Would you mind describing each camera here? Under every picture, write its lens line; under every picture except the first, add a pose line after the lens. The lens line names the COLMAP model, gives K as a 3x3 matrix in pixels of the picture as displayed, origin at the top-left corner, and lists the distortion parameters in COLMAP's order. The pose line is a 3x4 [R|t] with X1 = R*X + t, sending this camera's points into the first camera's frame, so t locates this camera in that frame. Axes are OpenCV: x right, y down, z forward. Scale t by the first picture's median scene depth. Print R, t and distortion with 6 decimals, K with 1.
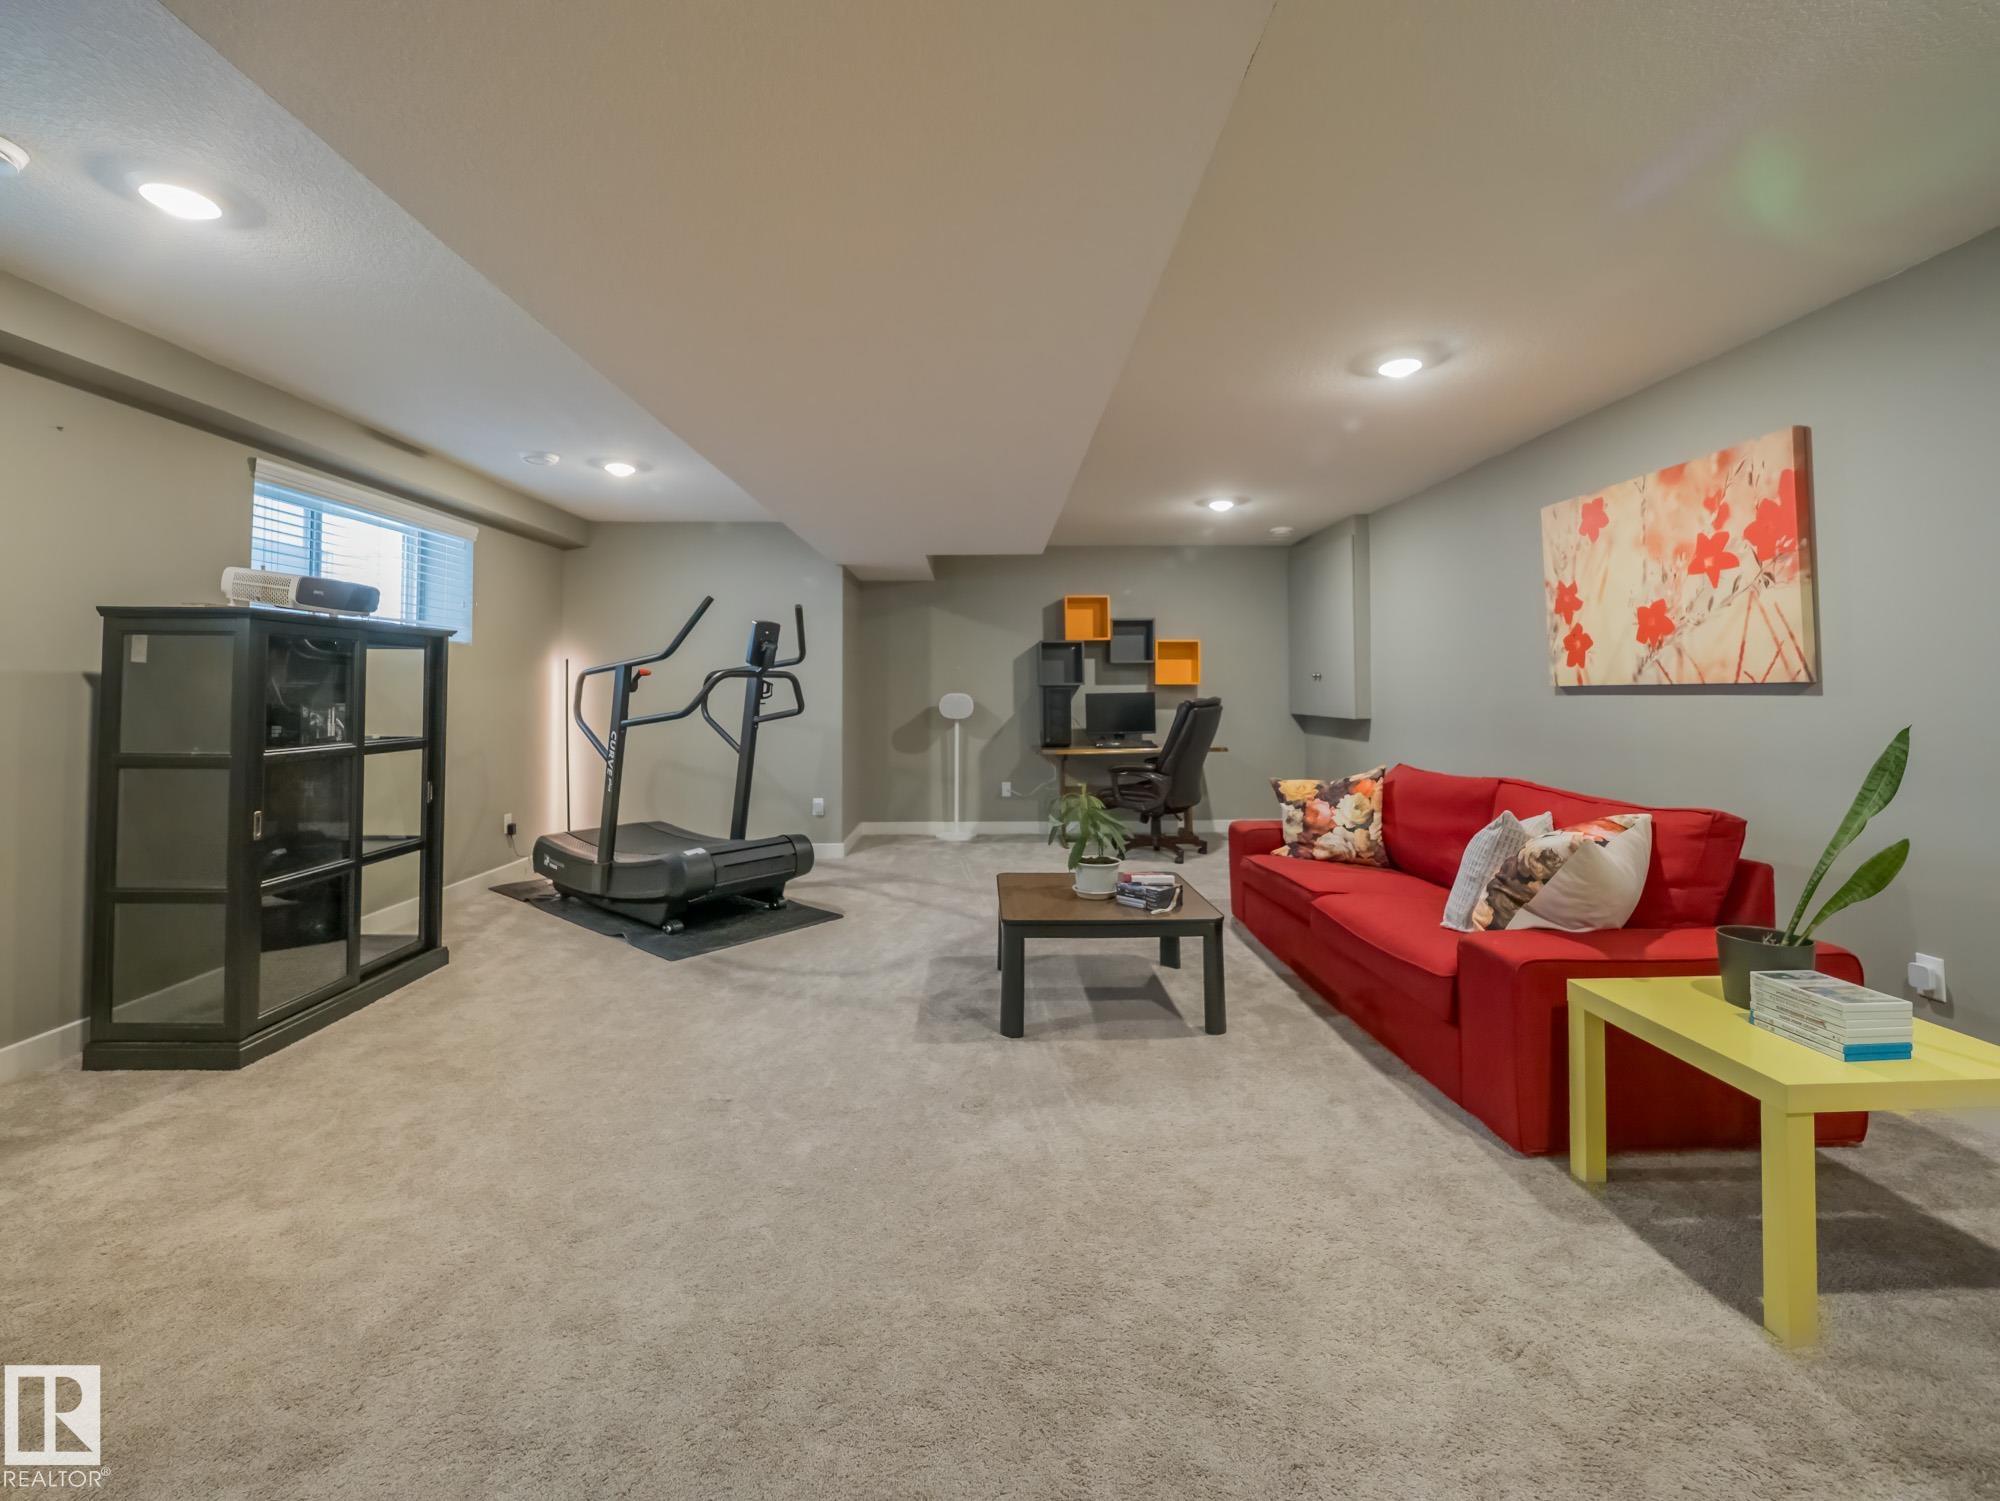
lens RADIAL K [[847.1, 0, 990.9], [0, 847.1, 738.8], [0, 0, 1]] dist [-0.005631, -0.000538]
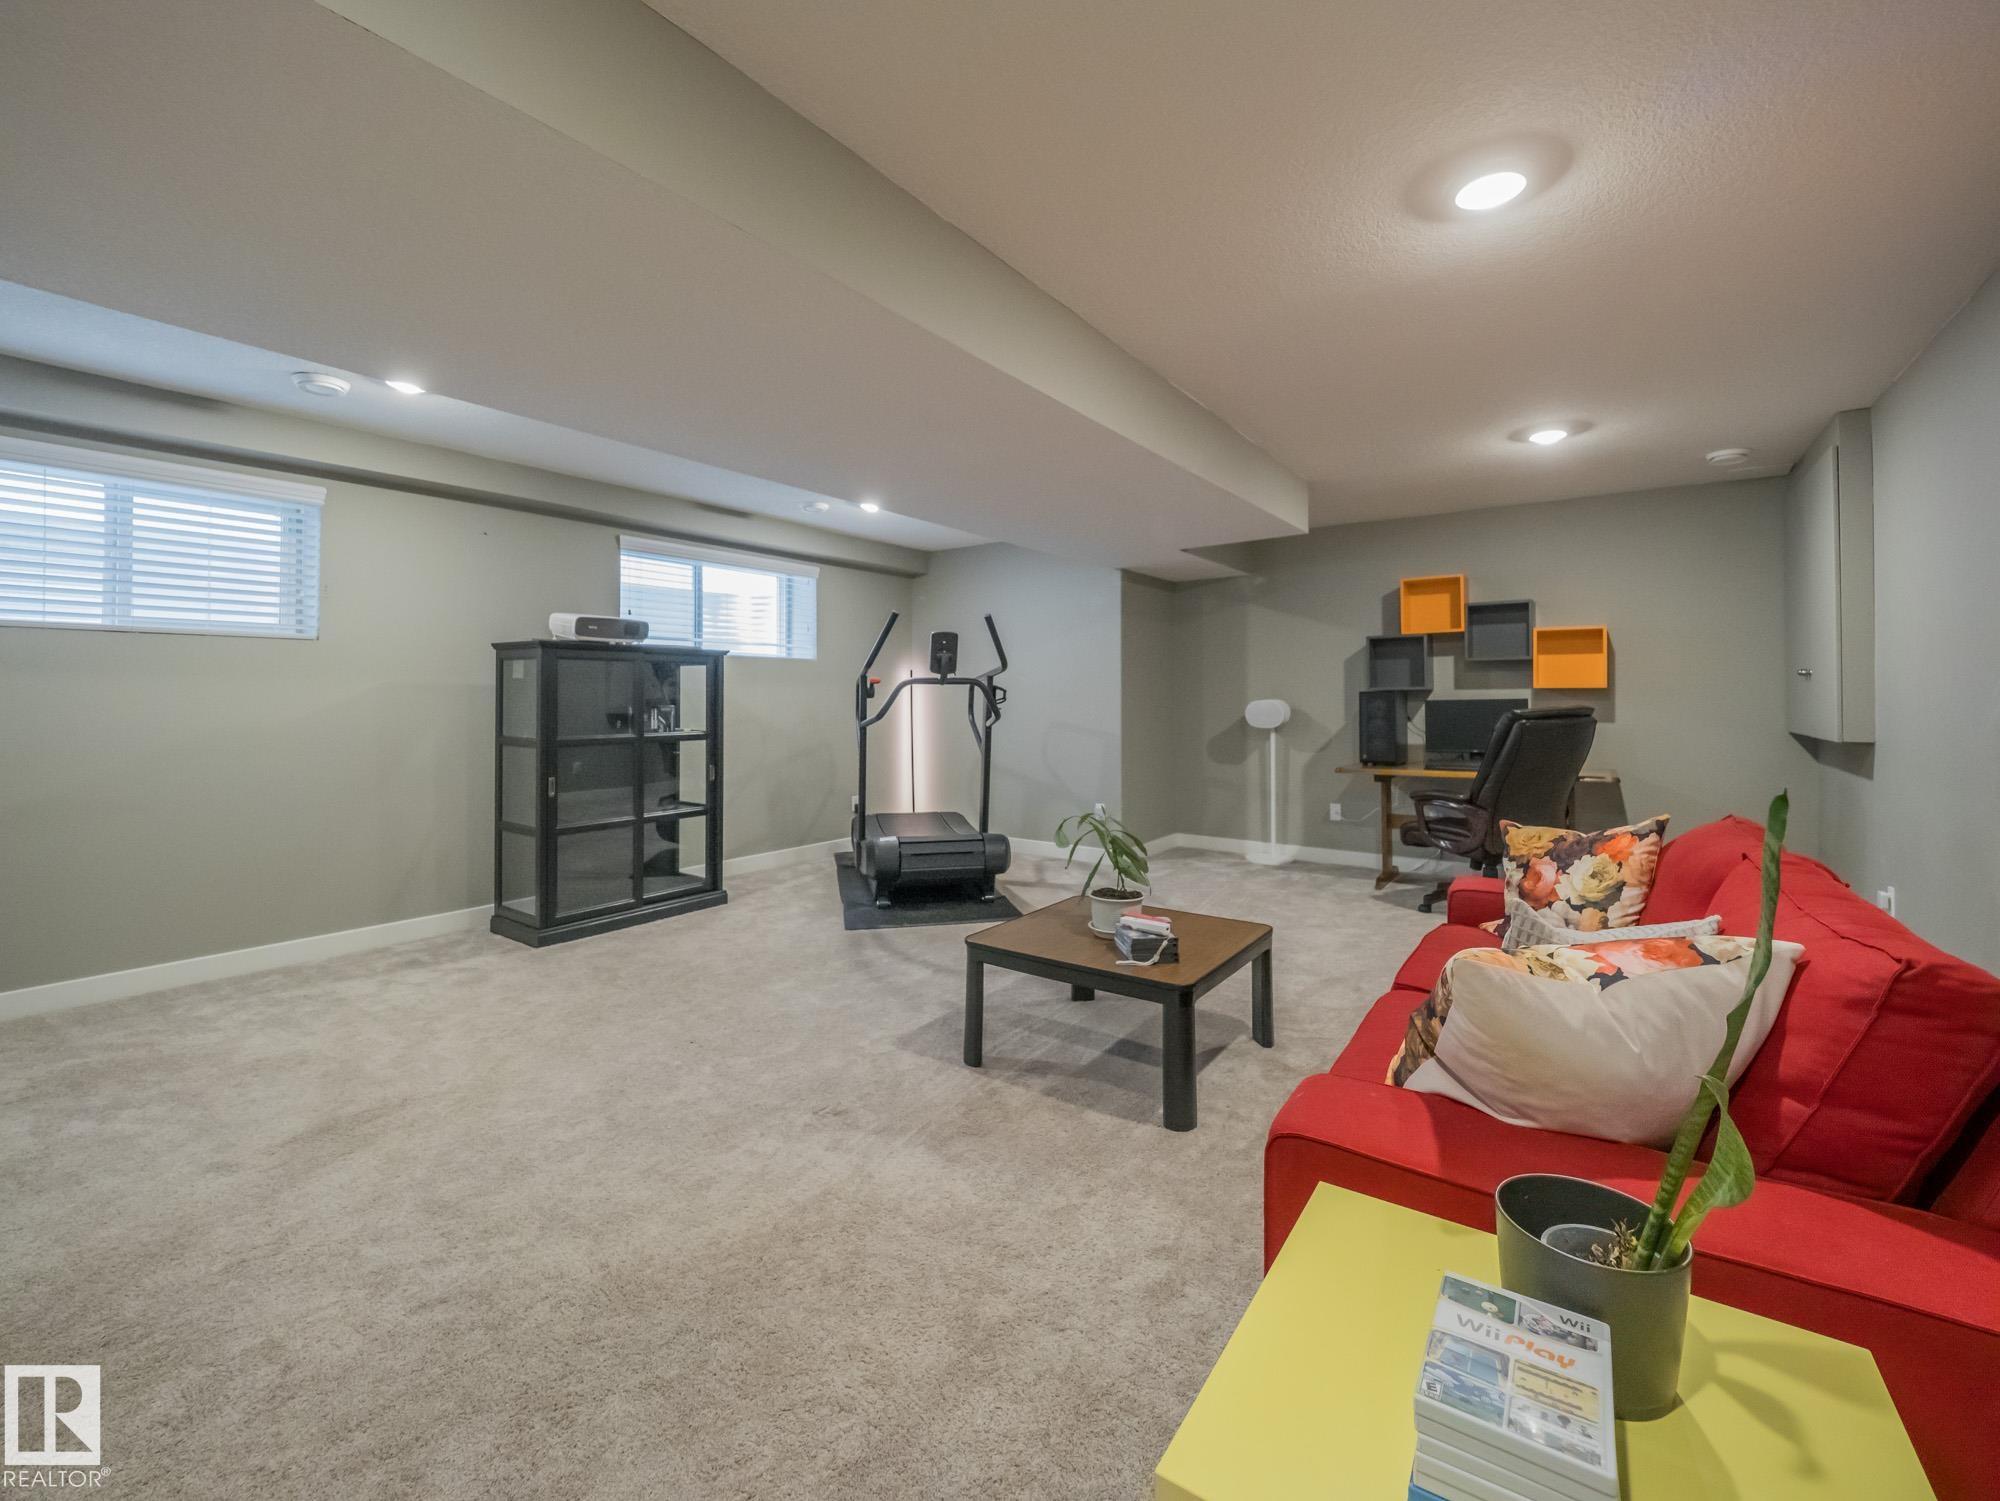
lens RADIAL K [[840.6, 0, 997.9], [0, 840.6, 744.0], [0, 0, 1]] dist [0.002491, -0.000100]
pose [[0.796106, 0.035388, -0.604121, 0.454382], [-0.035440, 0.999302, 0.011835, -0.011787], [0.604118, 0.011988, 0.796805, 0.203543]]
